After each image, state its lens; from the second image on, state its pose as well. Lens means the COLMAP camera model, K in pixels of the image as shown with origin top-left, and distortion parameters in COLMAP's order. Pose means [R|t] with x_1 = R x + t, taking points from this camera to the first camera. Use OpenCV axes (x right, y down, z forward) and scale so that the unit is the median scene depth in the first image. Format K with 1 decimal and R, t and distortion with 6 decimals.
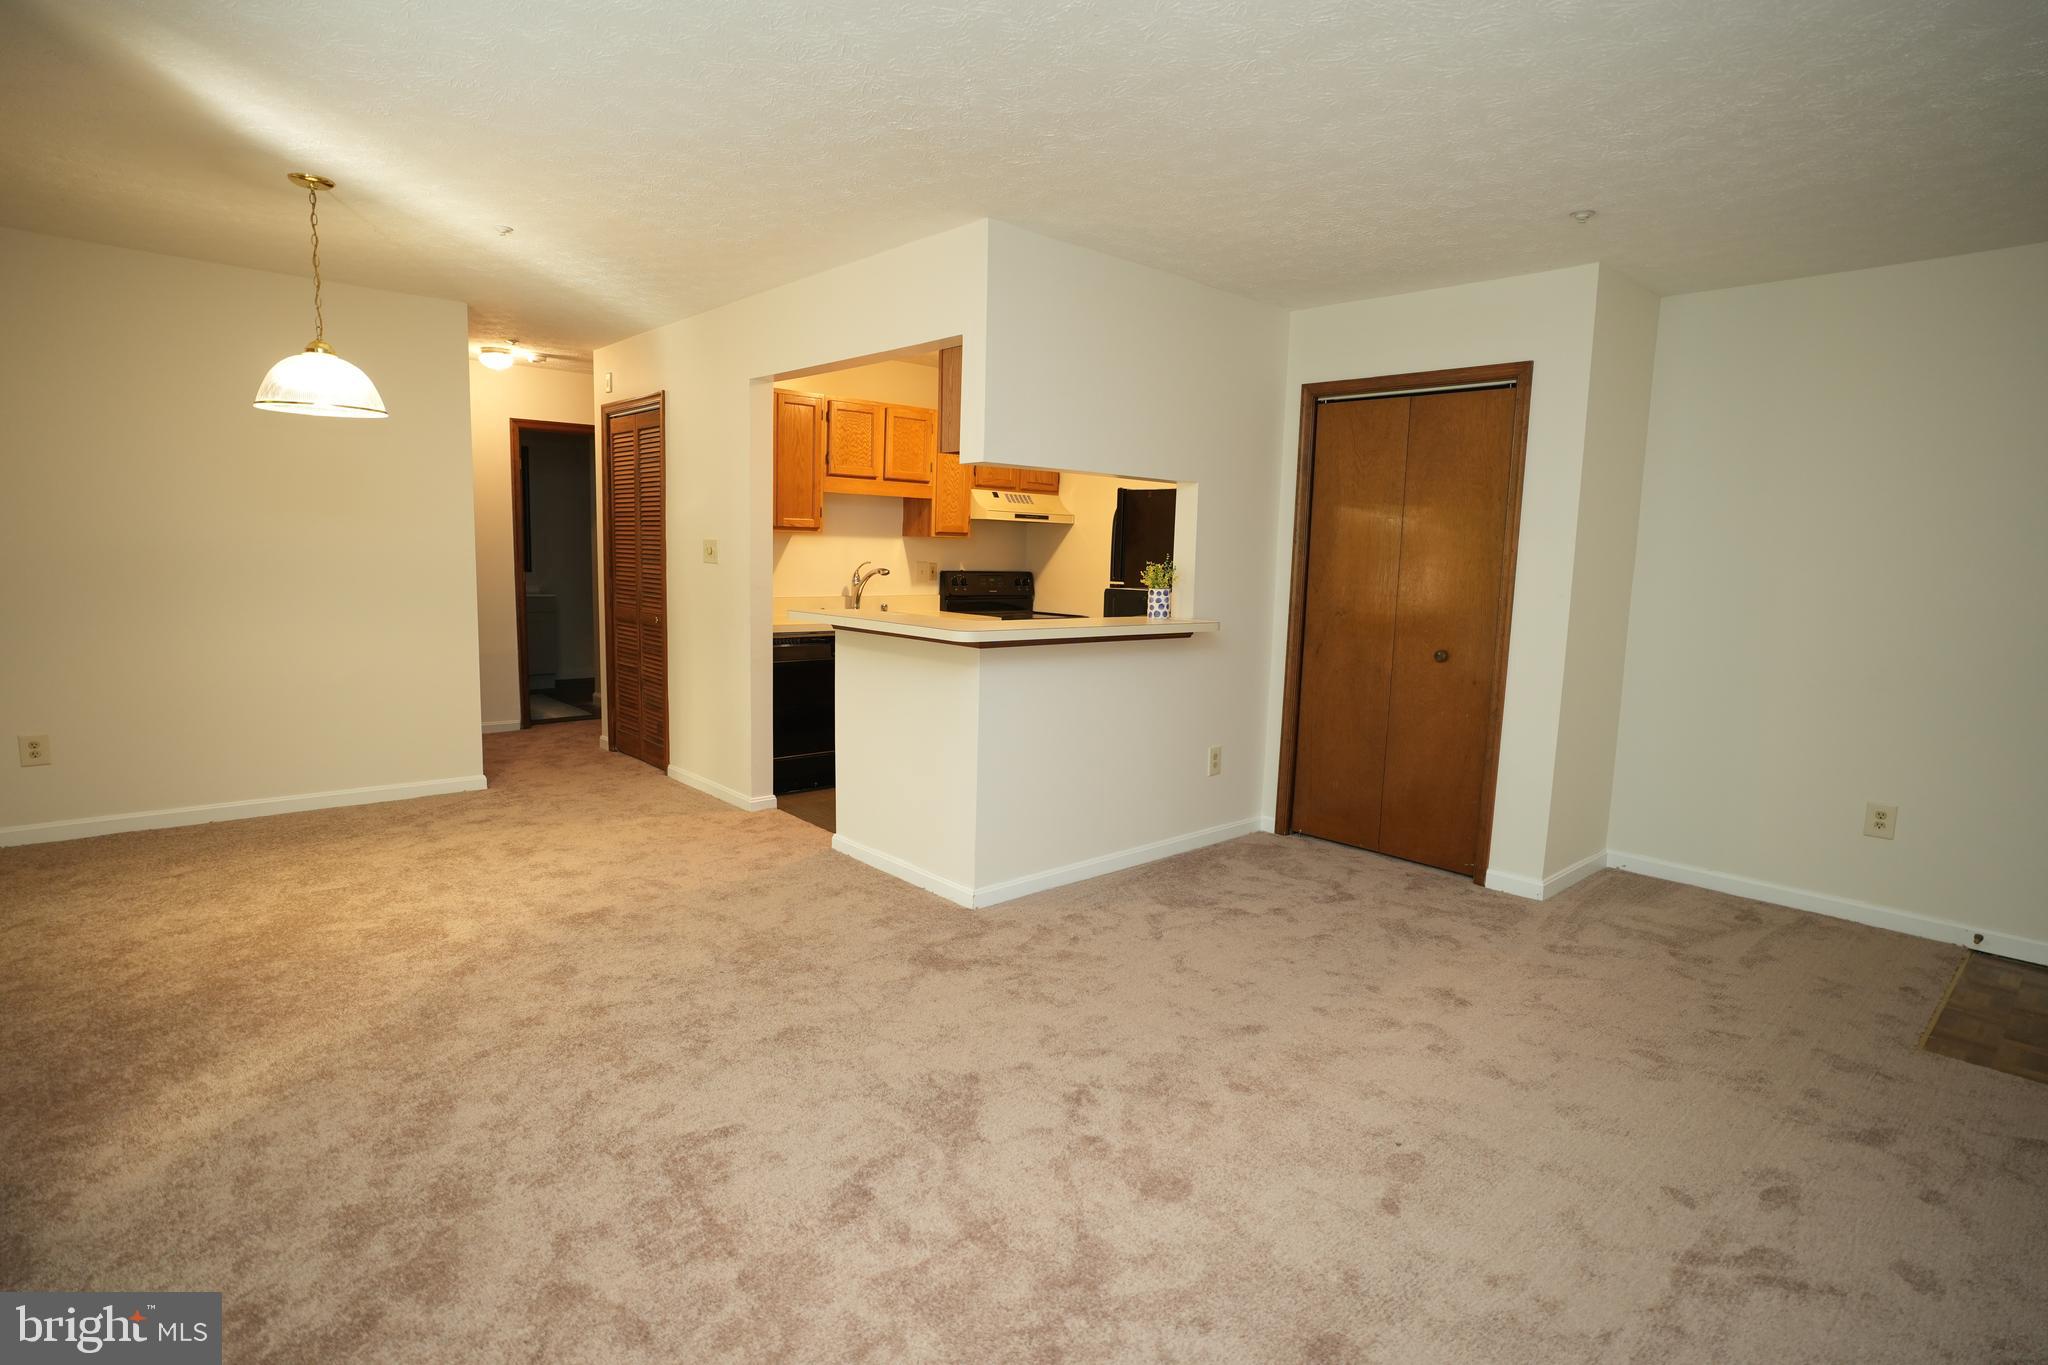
lens RADIAL K [[1047.4, 0, 1005.4], [0, 1047.4, 682.2], [0, 0, 1]] dist [0.000346, 0.000384]
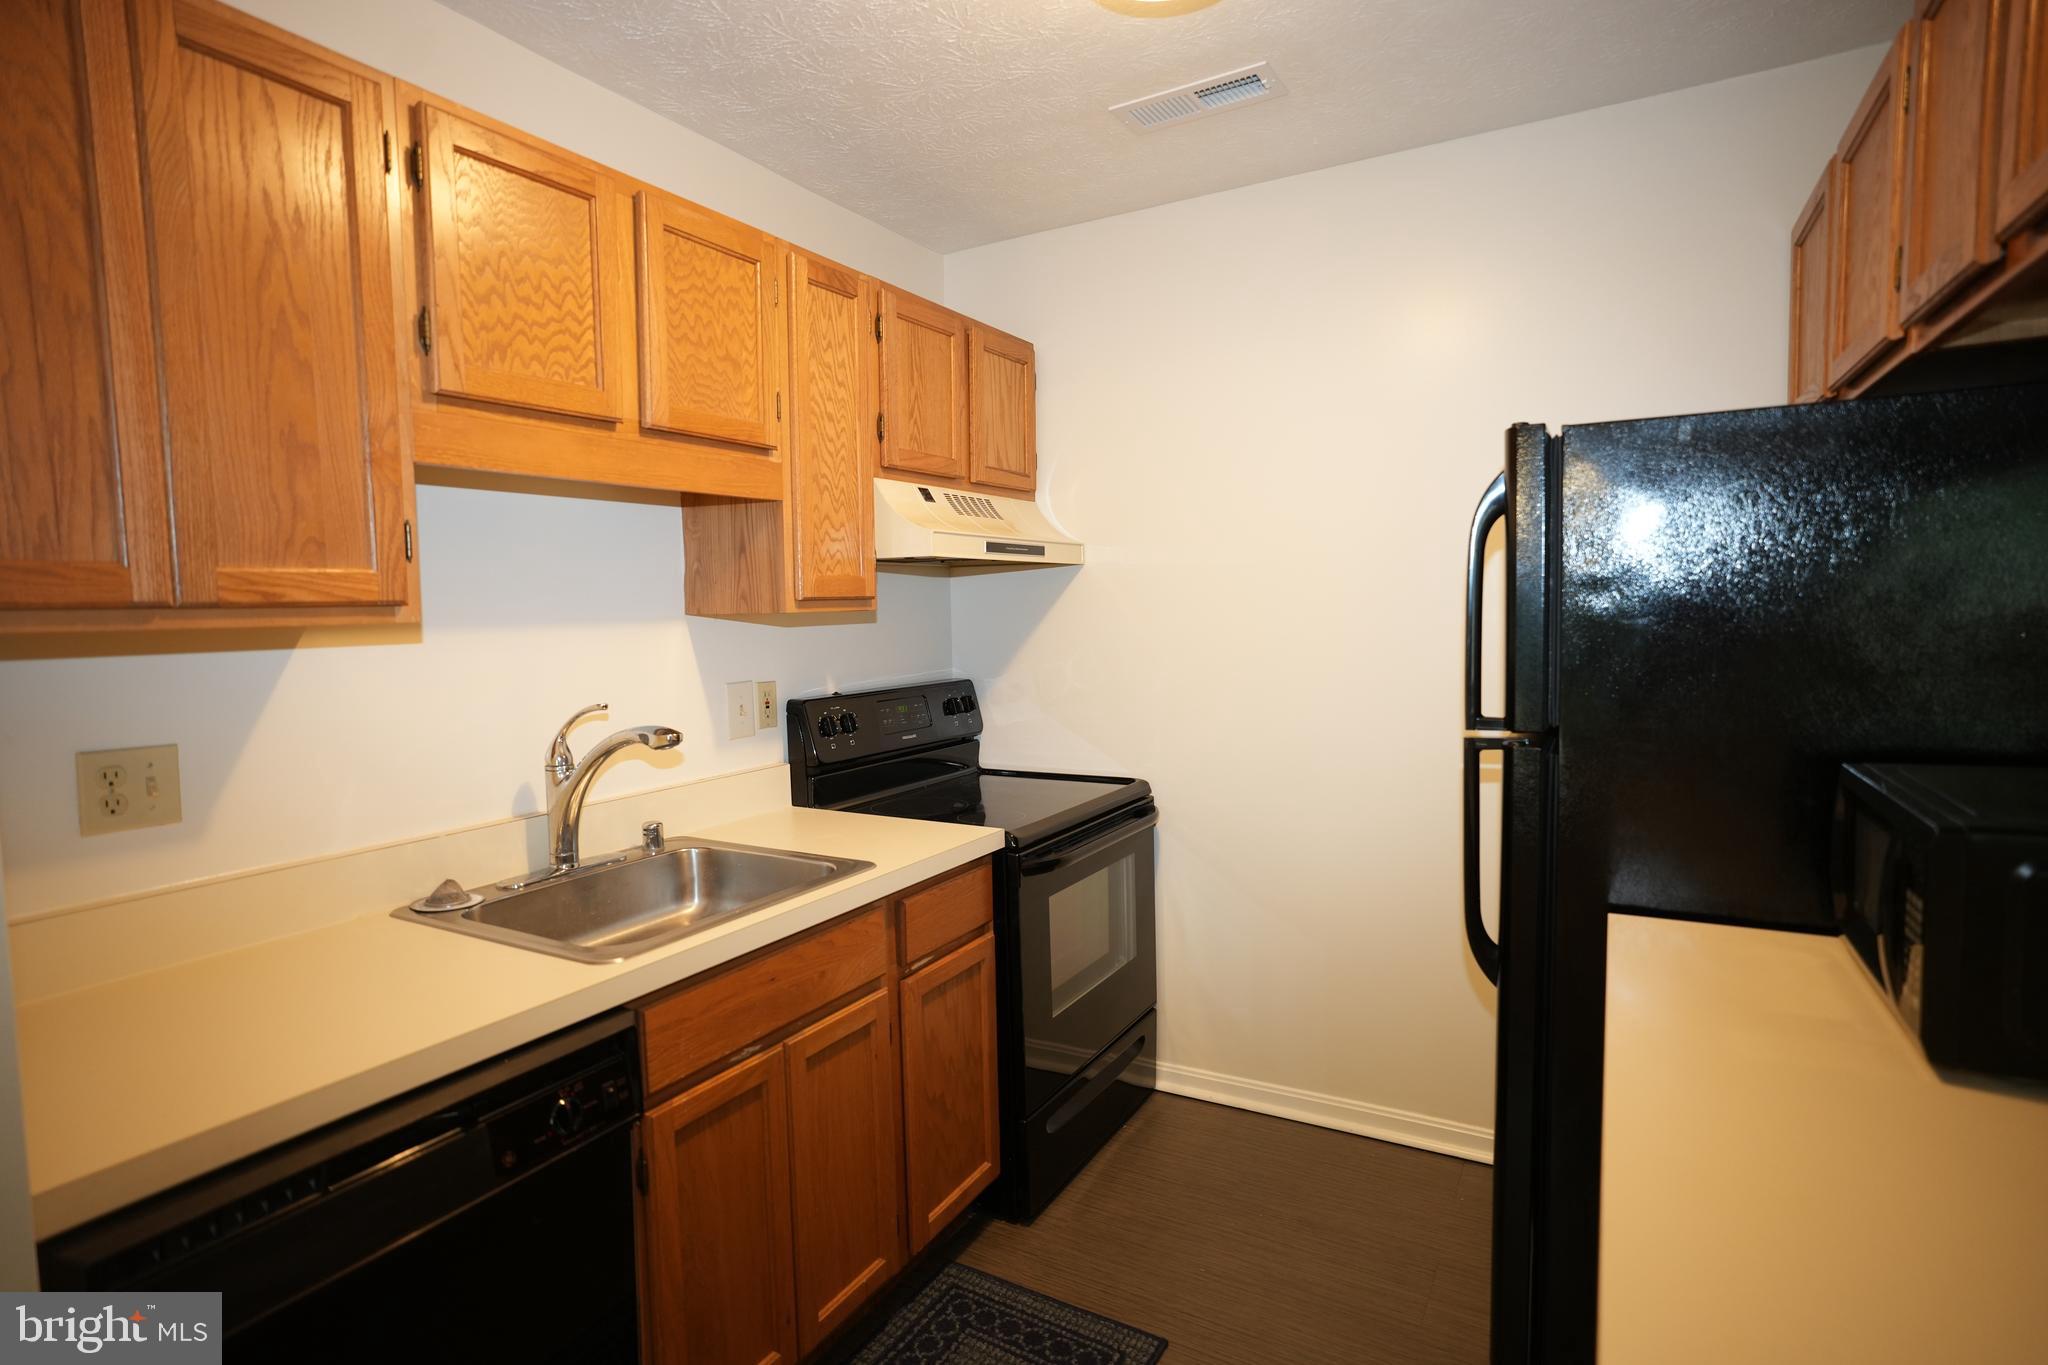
lens RADIAL K [[1057.9, 0, 1024.0], [0, 1057.9, 682.5], [0, 0, 1]] dist [-0.002957, 0.000072]
pose [[0.943303, -0.073066, 0.323793, -0.112063], [0.090606, 0.995107, -0.039409, -0.096865], [-0.319329, 0.066512, 0.945307, 0.660260]]
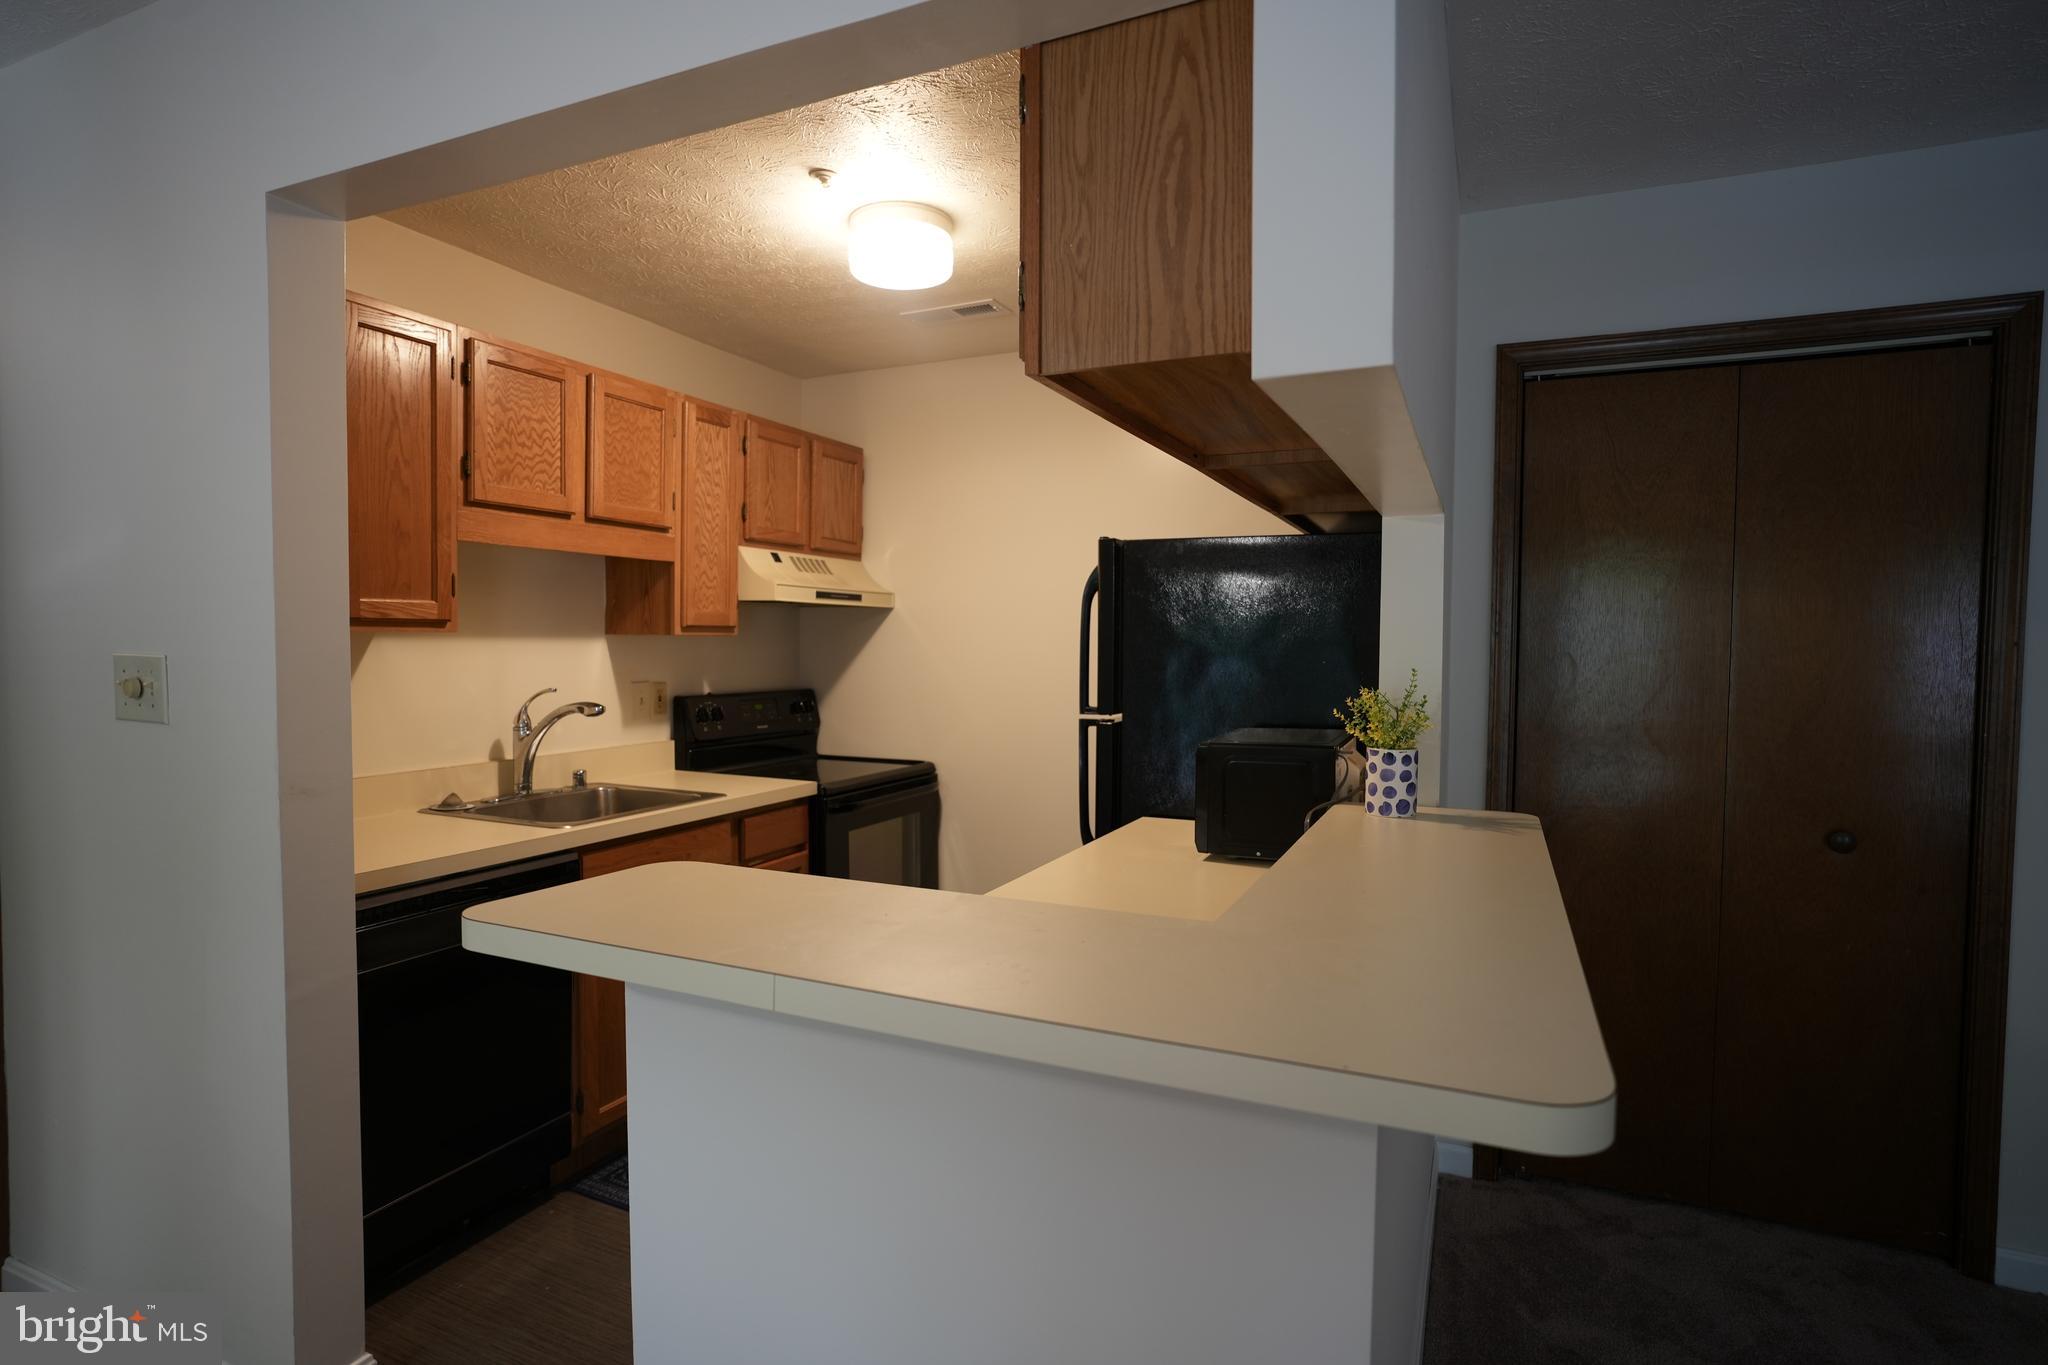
lens RADIAL K [[1047.4, 0, 1005.4], [0, 1047.4, 682.2], [0, 0, 1]] dist [0.000346, 0.000384]
pose [[0.914821, -0.037950, 0.402073, -0.131686], [0.070753, 0.995238, -0.067045, -0.070012], [-0.397614, 0.089782, 0.913150, 0.470365]]
